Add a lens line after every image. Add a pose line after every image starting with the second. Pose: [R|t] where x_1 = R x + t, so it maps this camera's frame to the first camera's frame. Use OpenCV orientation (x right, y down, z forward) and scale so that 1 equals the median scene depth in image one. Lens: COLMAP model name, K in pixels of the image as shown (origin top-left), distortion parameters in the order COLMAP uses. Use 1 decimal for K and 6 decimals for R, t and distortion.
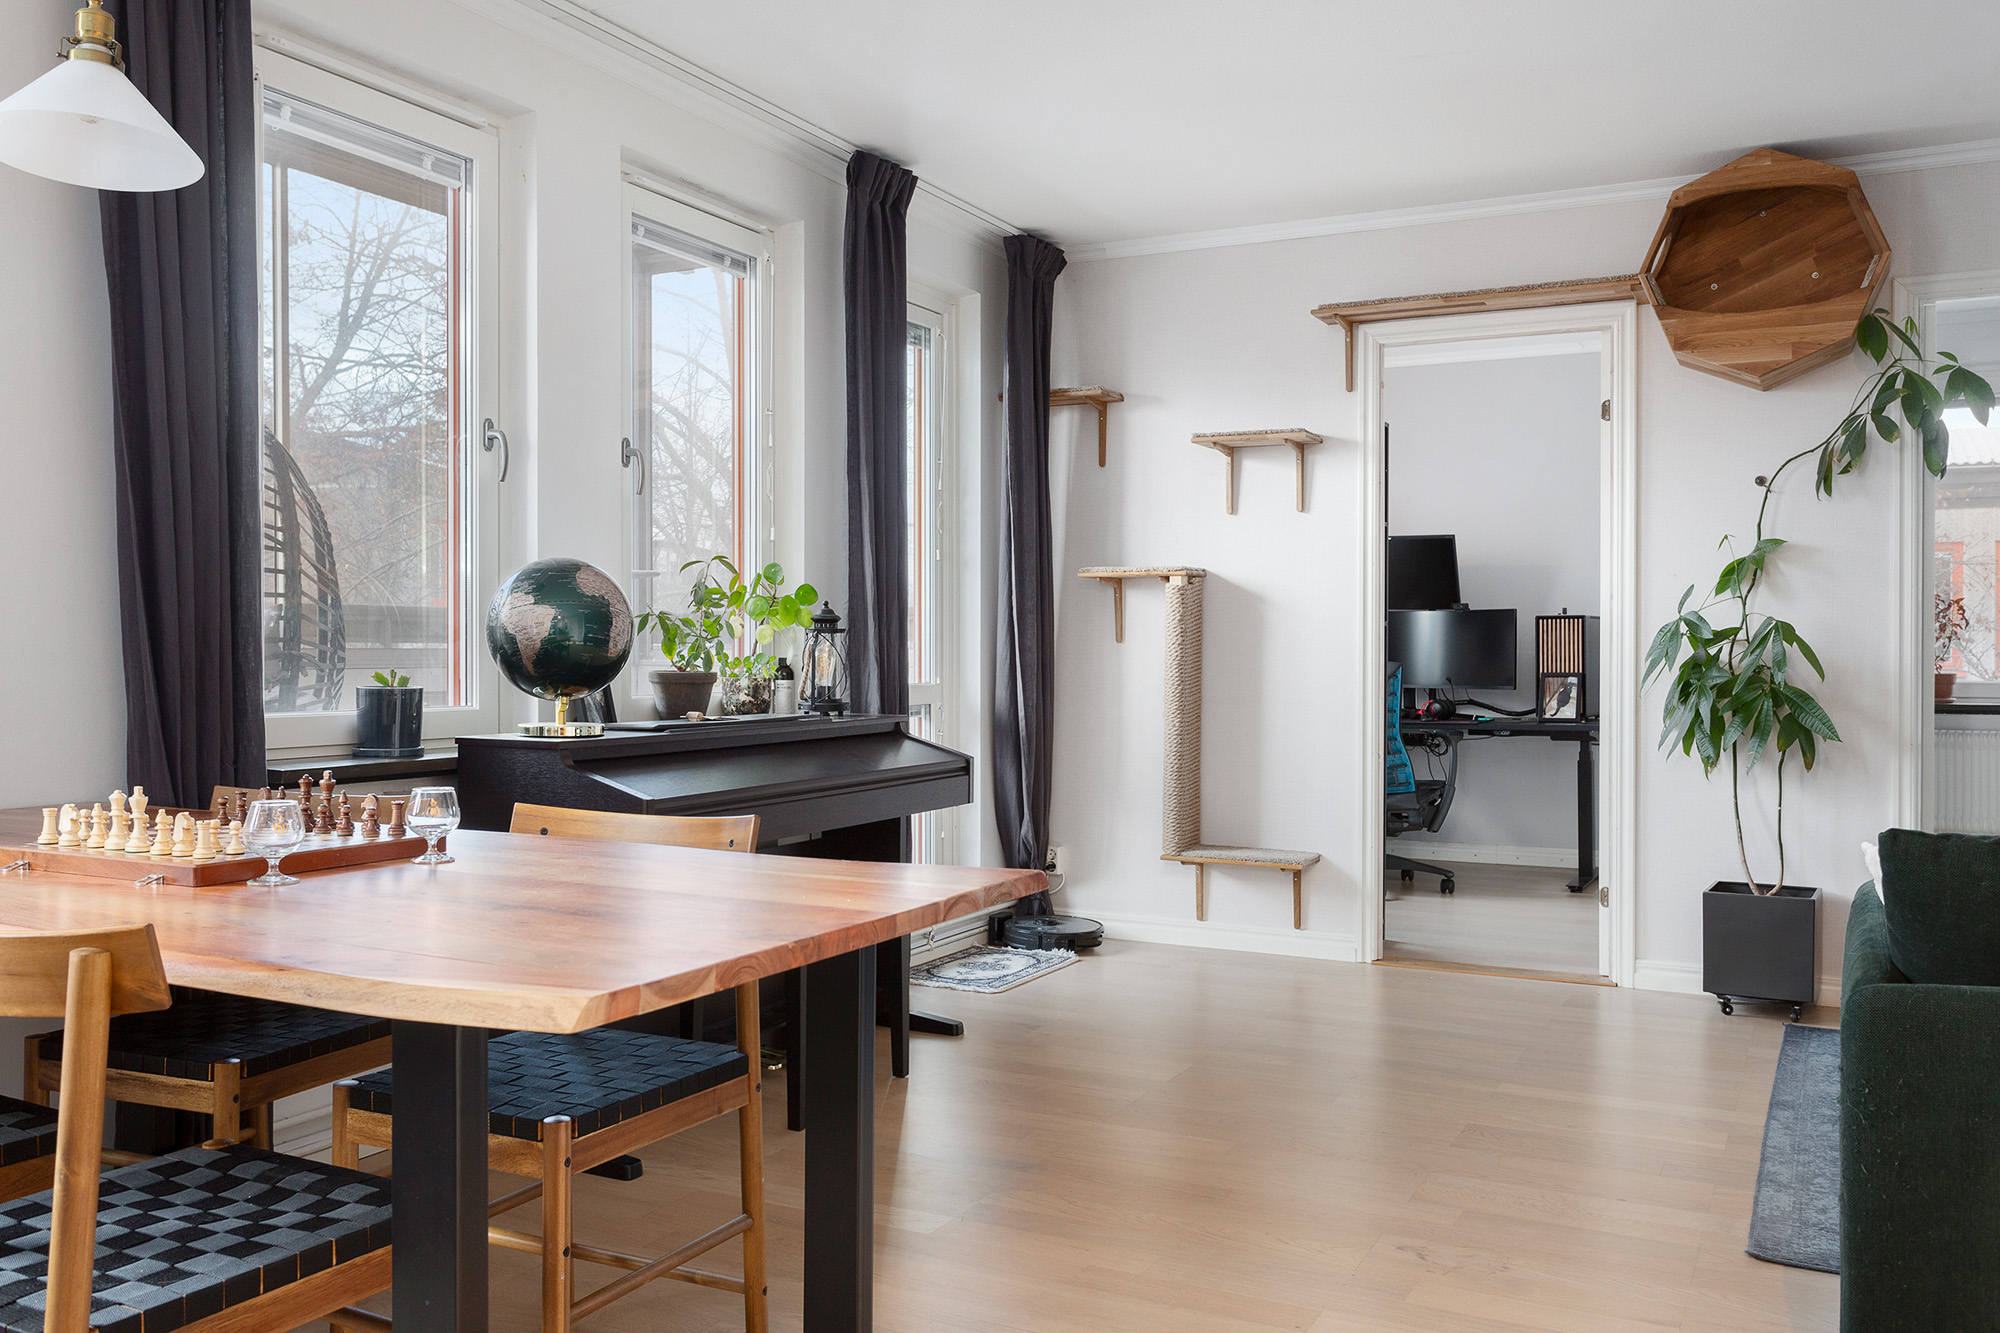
lens RADIAL K [[1671.7, 0, 998.0], [0, 1671.7, 656.6], [0, 0, 1]] dist [0.011833, 0.008996]
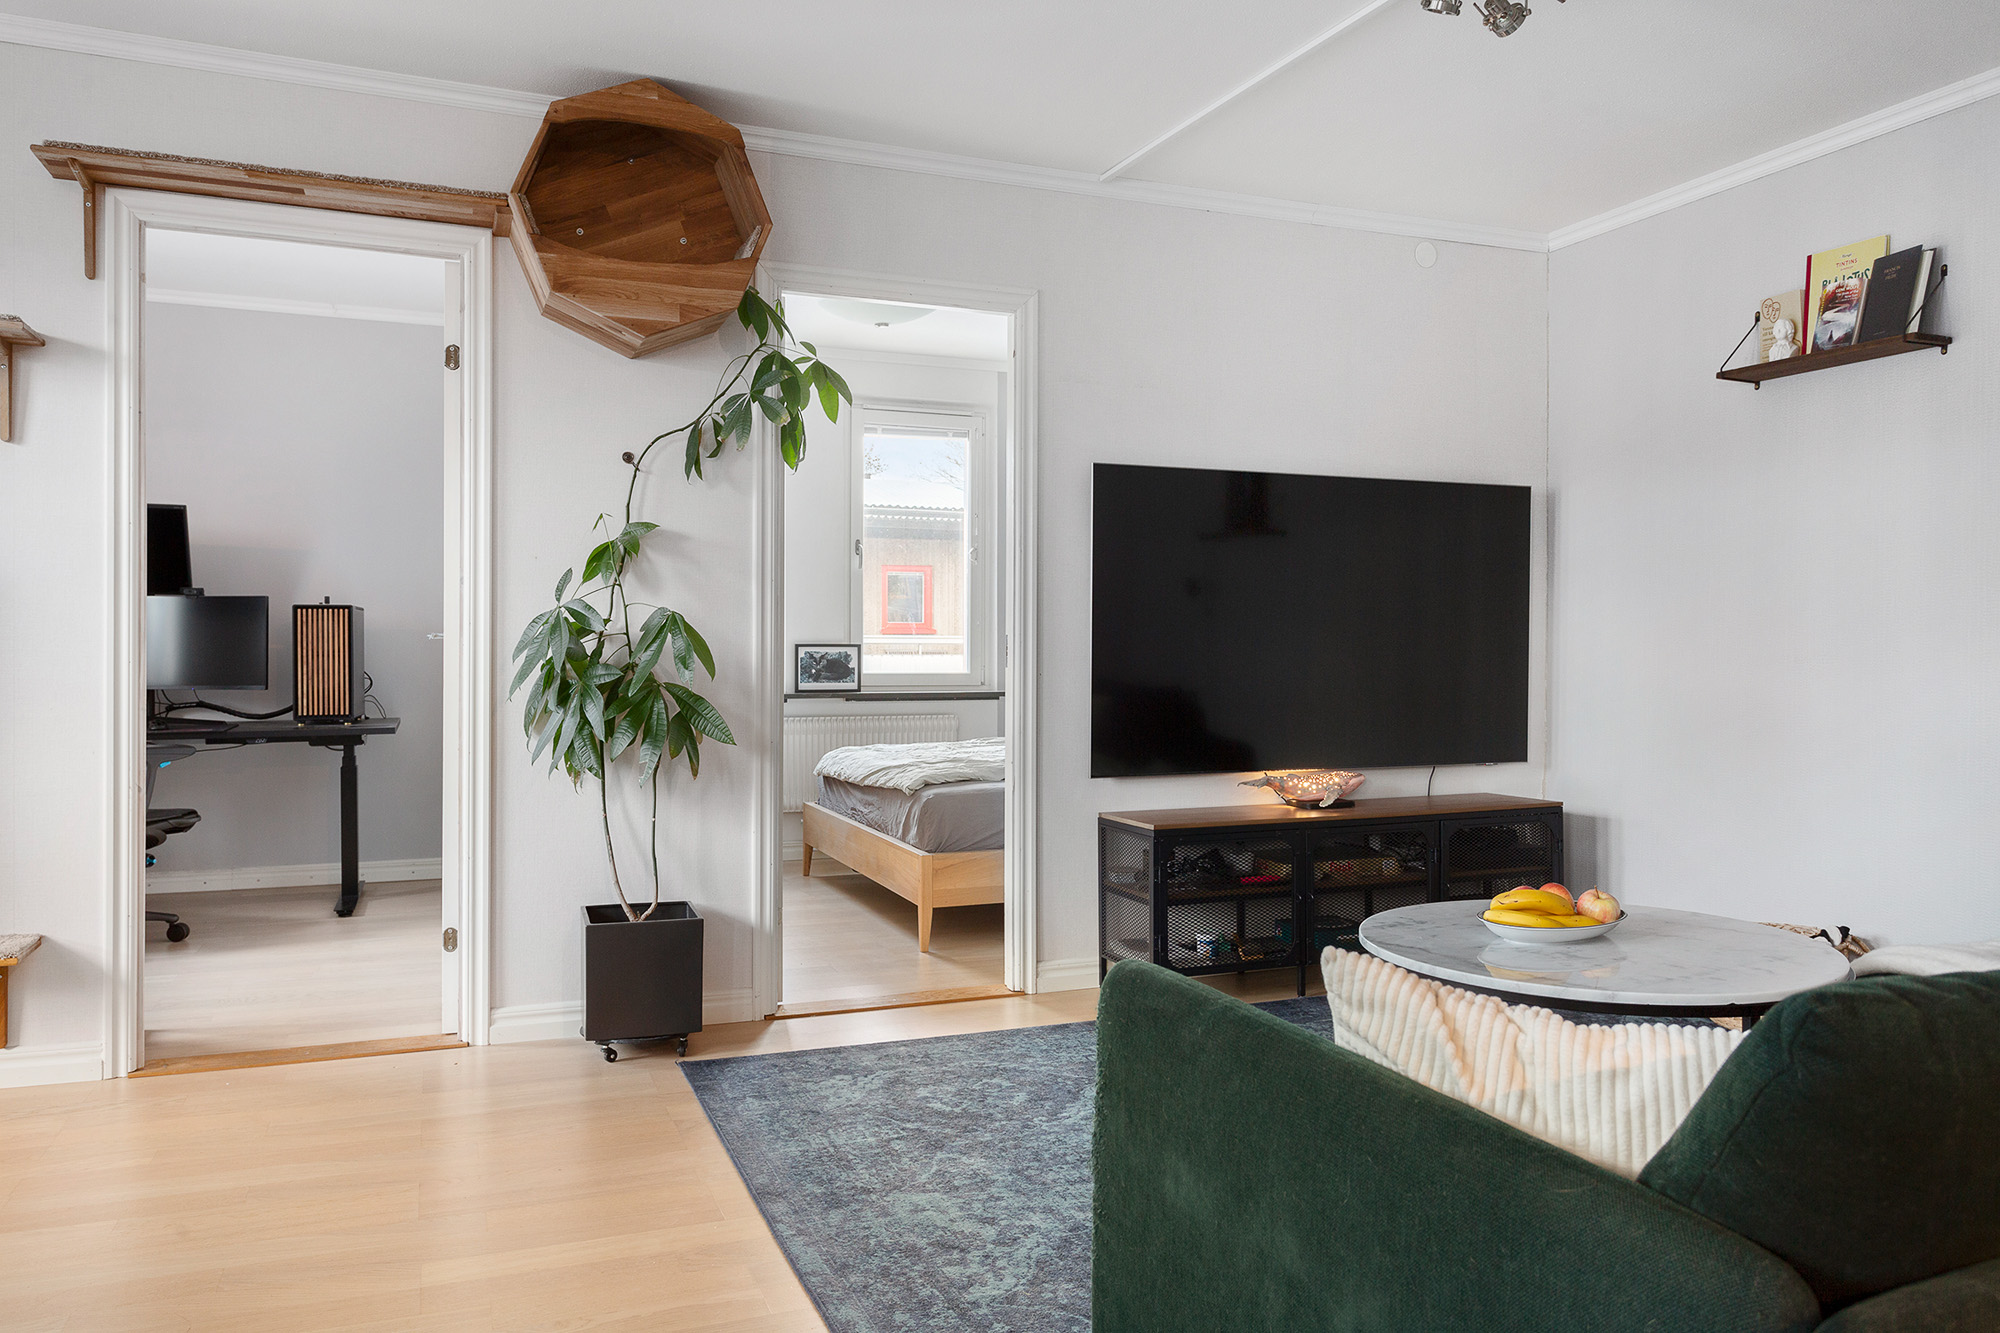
lens RADIAL K [[1408.6, 0, 993.9], [0, 1408.6, 655.2], [0, 0, 1]] dist [-0.001529, 0.007621]
pose [[0.659794, -0.001858, 0.751444, 0.014373], [-0.000496, 0.999996, 0.002908, -0.000437], [-0.751446, -0.002291, 0.659790, 0.351905]]
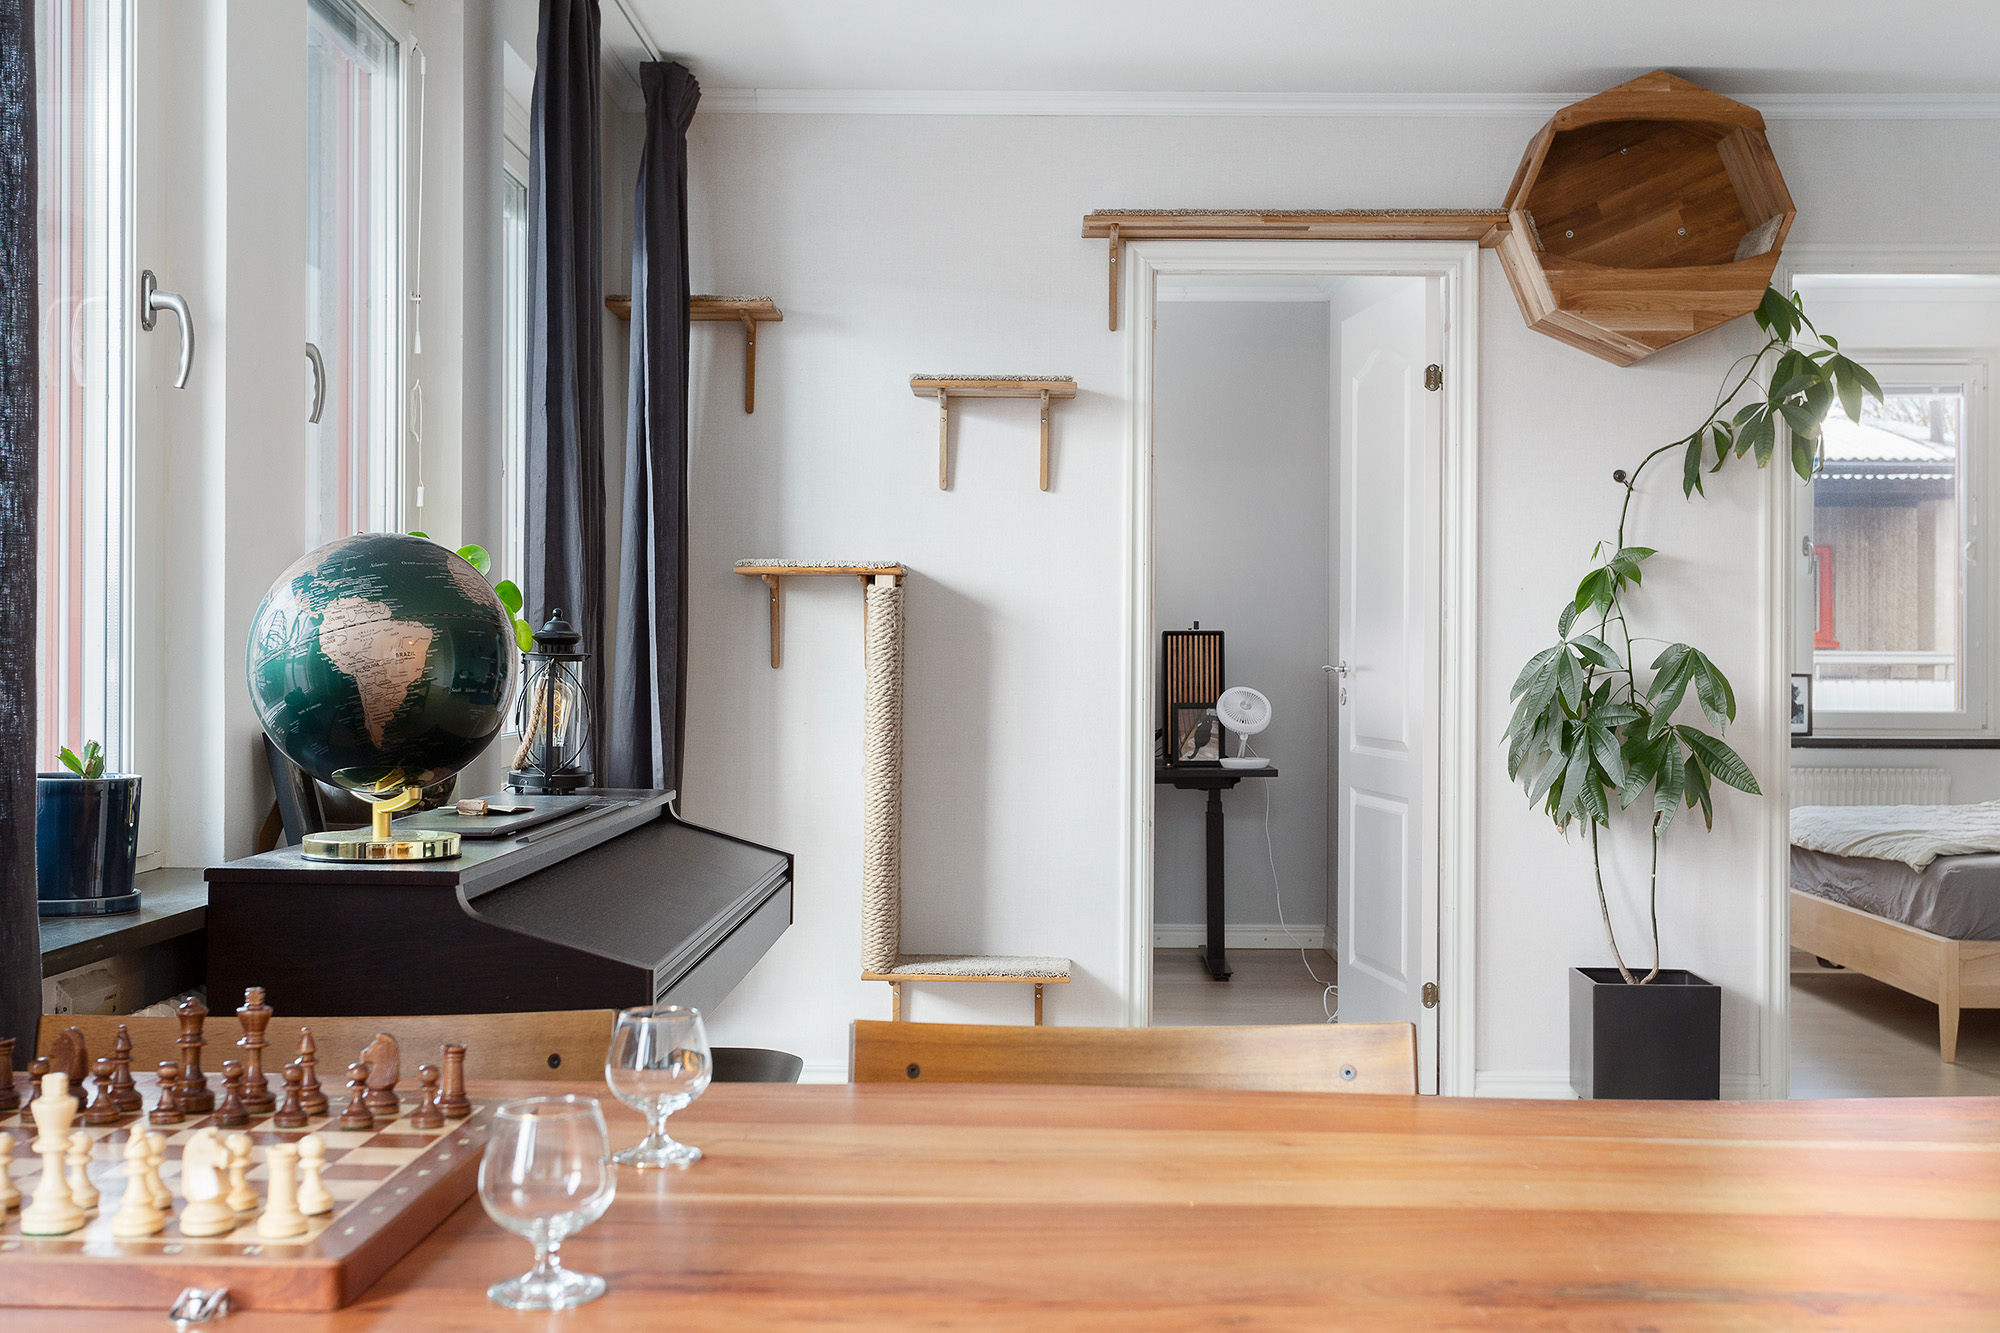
lens RADIAL K [[2132.6, 0, 1006.6], [0, 2132.6, 648.6], [0, 0, 1]] dist [0.005210, 0.000000]
pose [[0.897269, 0.004885, 0.441457, -0.274536], [-0.001086, 0.999960, -0.008858, -0.010839], [-0.441483, 0.007468, 0.897239, 0.198307]]
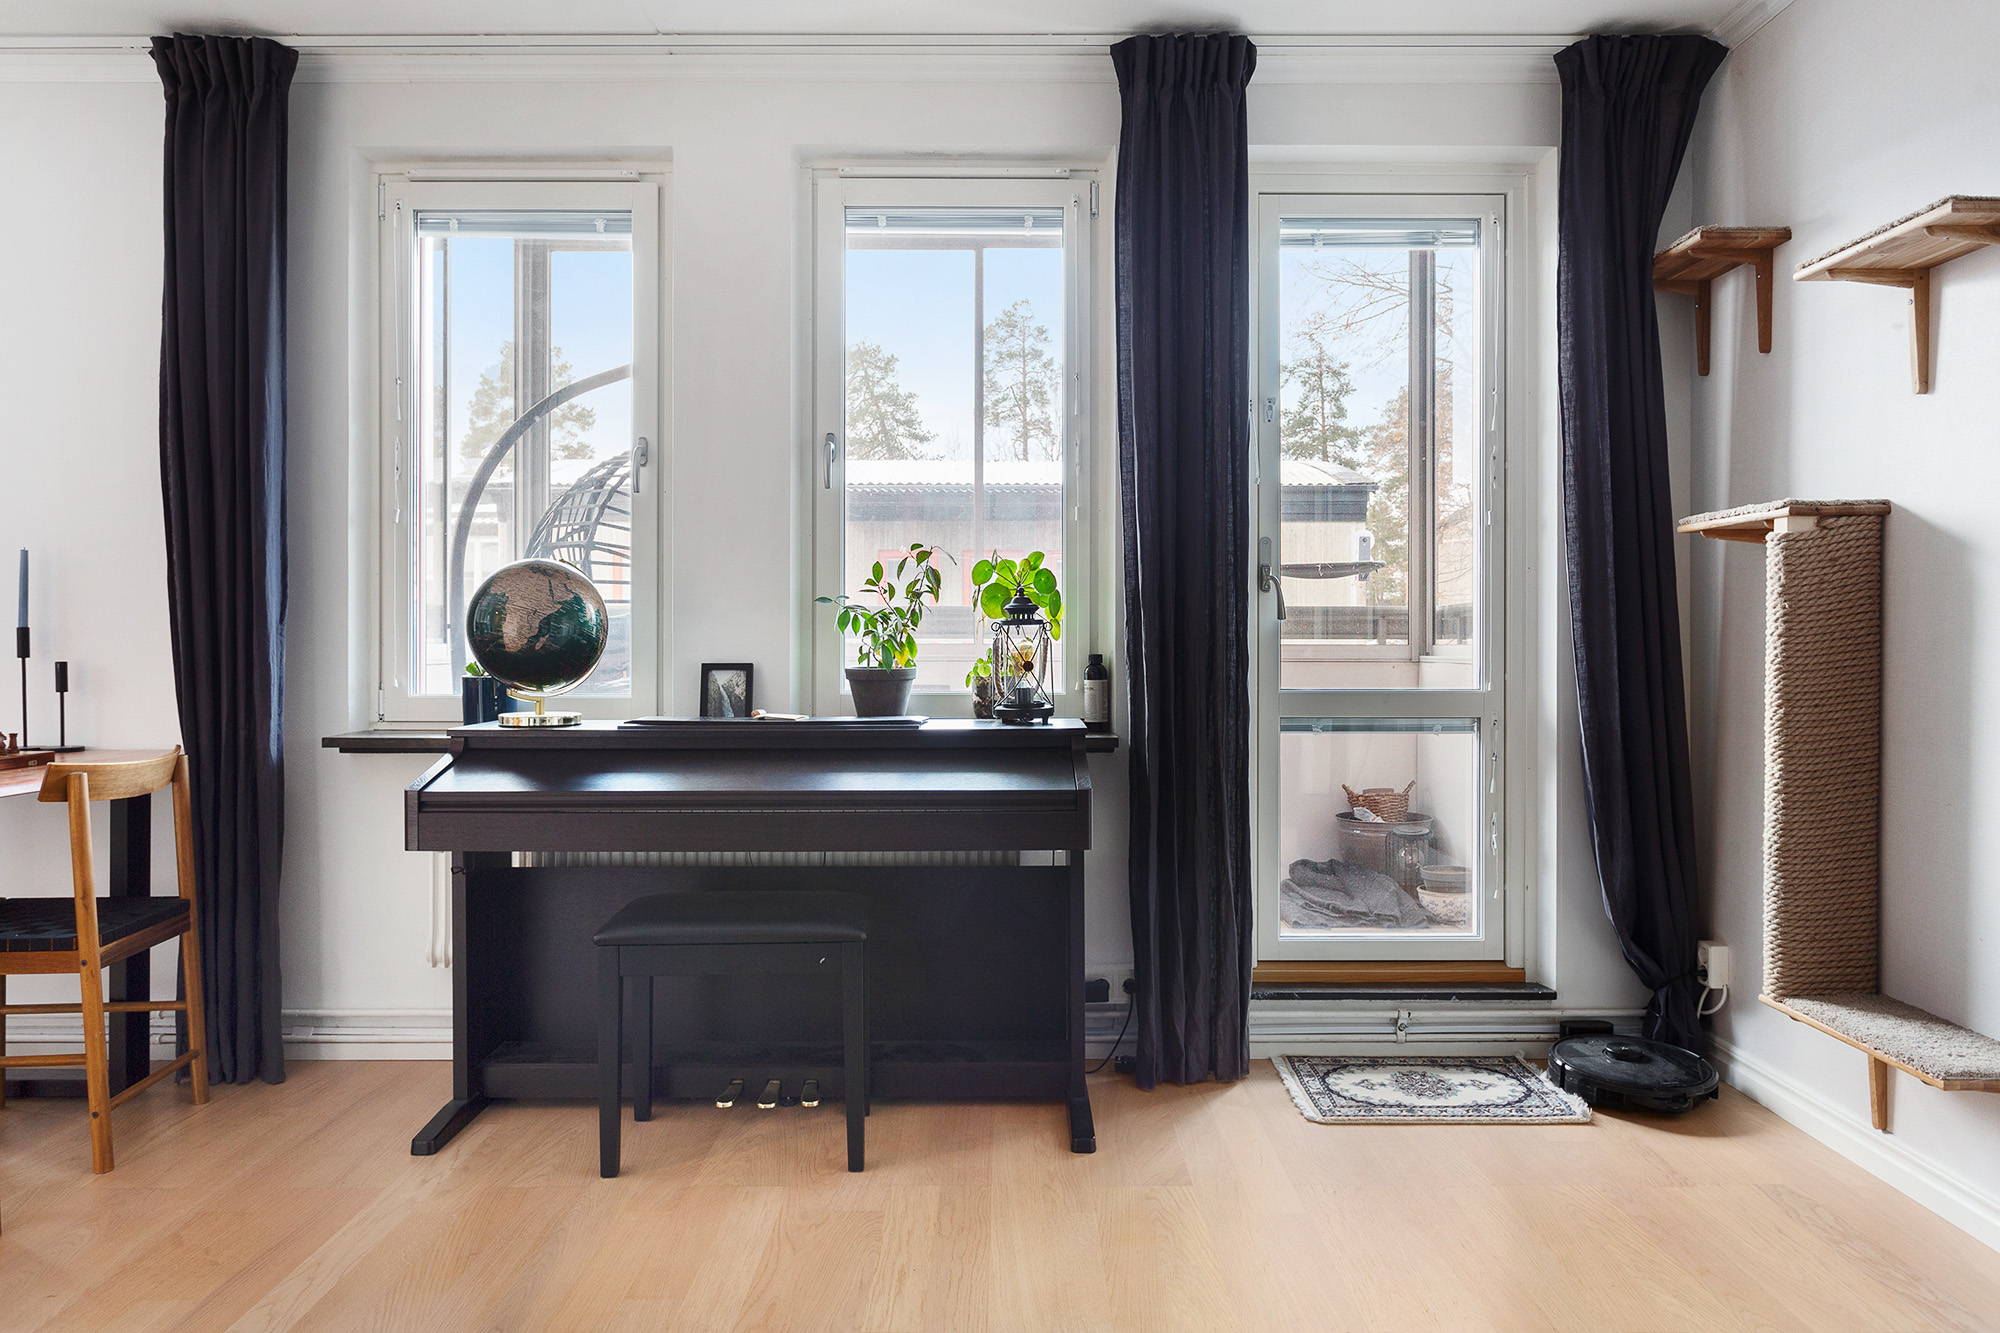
lens RADIAL K [[1244.8, 0, 1004.0], [0, 1244.8, 647.1], [0, 0, 1]] dist [-0.003121, 0.002183]
pose [[0.458260, 0.001591, -0.888817, 0.414757], [-0.004234, 0.999991, -0.000394, -0.002387], [0.888808, 0.003944, 0.458262, 0.638043]]
